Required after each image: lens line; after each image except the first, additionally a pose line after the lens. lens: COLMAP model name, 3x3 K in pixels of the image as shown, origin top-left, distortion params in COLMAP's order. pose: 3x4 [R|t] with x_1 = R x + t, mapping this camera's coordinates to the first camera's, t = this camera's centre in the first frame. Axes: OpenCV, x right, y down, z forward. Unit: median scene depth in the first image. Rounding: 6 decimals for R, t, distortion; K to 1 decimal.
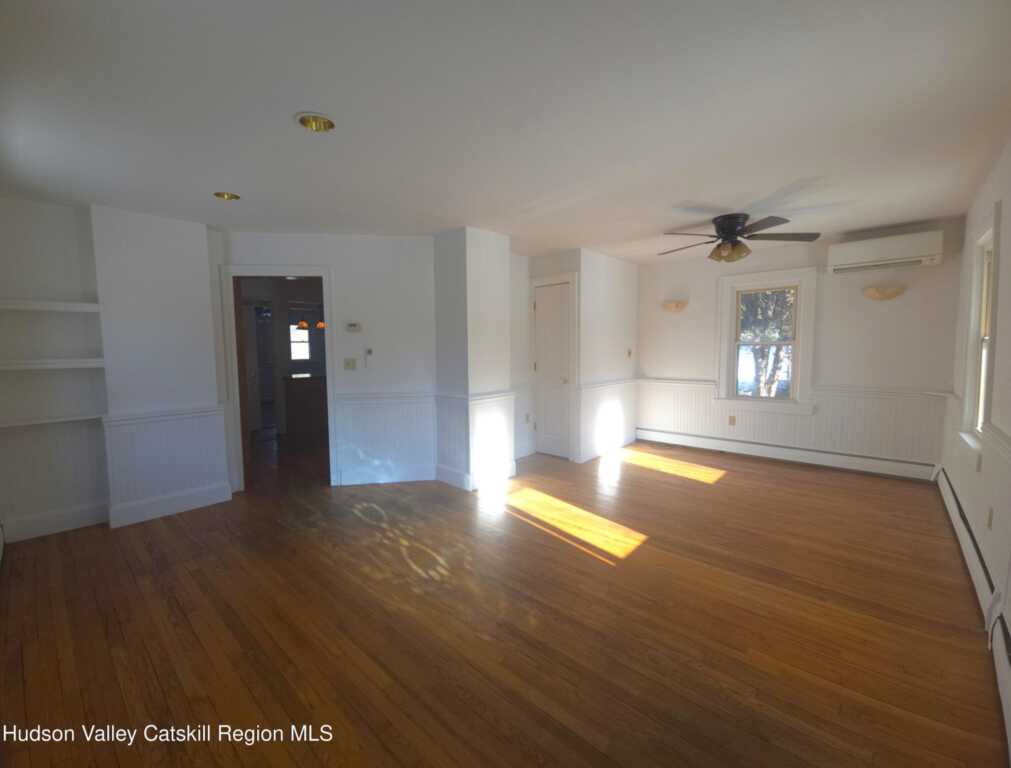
lens RADIAL K [[423.8, 0, 501.5], [0, 423.8, 383.3], [0, 0, 1]] dist [0.000695, 0.000053]
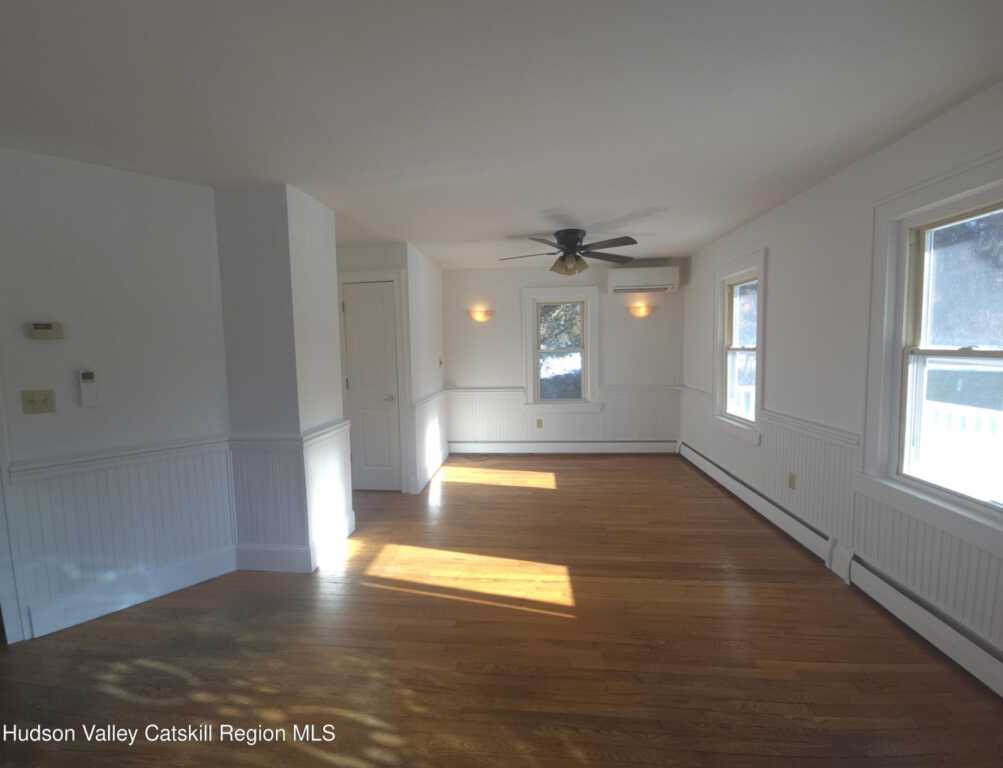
lens RADIAL K [[422.9, 0, 498.4], [0, 422.9, 380.4], [0, 0, 1]] dist [-0.001311, -0.000726]
pose [[0.795129, -0.052361, 0.604176, -0.230824], [0.064496, 0.997917, 0.001603, -0.037573], [-0.603001, 0.037692, 0.796849, 0.268289]]
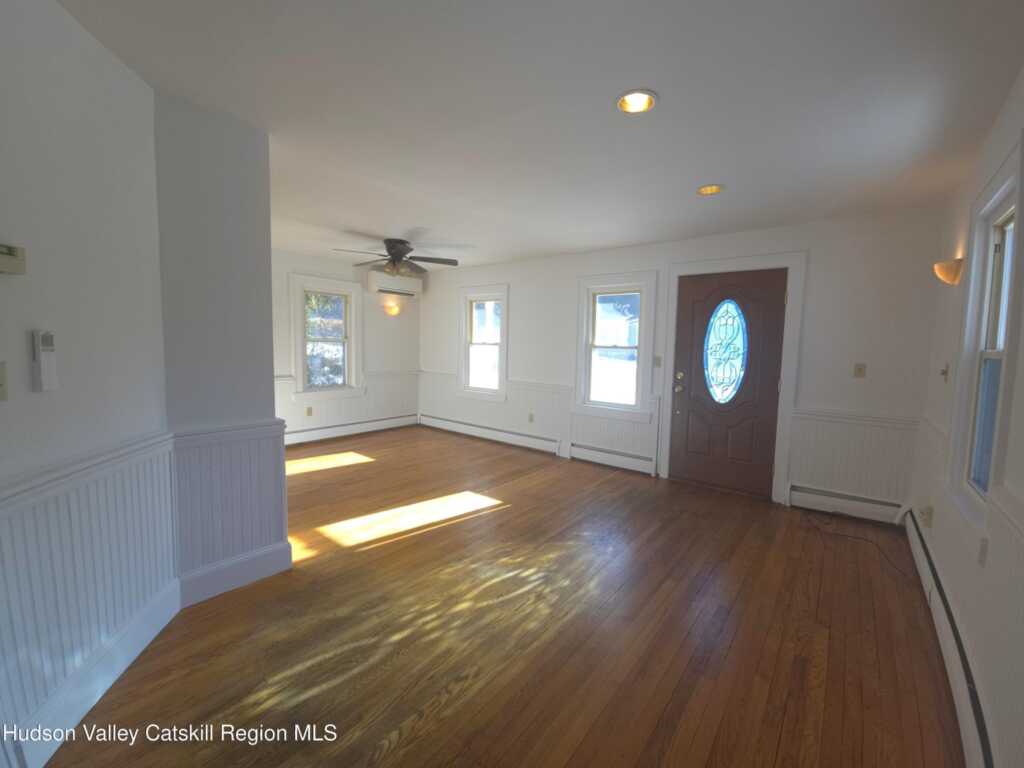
lens RADIAL K [[415.7, 0, 527.7], [0, 415.7, 379.4], [0, 0, 1]] dist [-0.002015, -0.000155]
pose [[-0.091967, -0.069654, 0.993323, -0.699884], [0.062634, 0.995170, 0.075583, -0.048004], [-0.993790, 0.069167, -0.087161, 0.695844]]
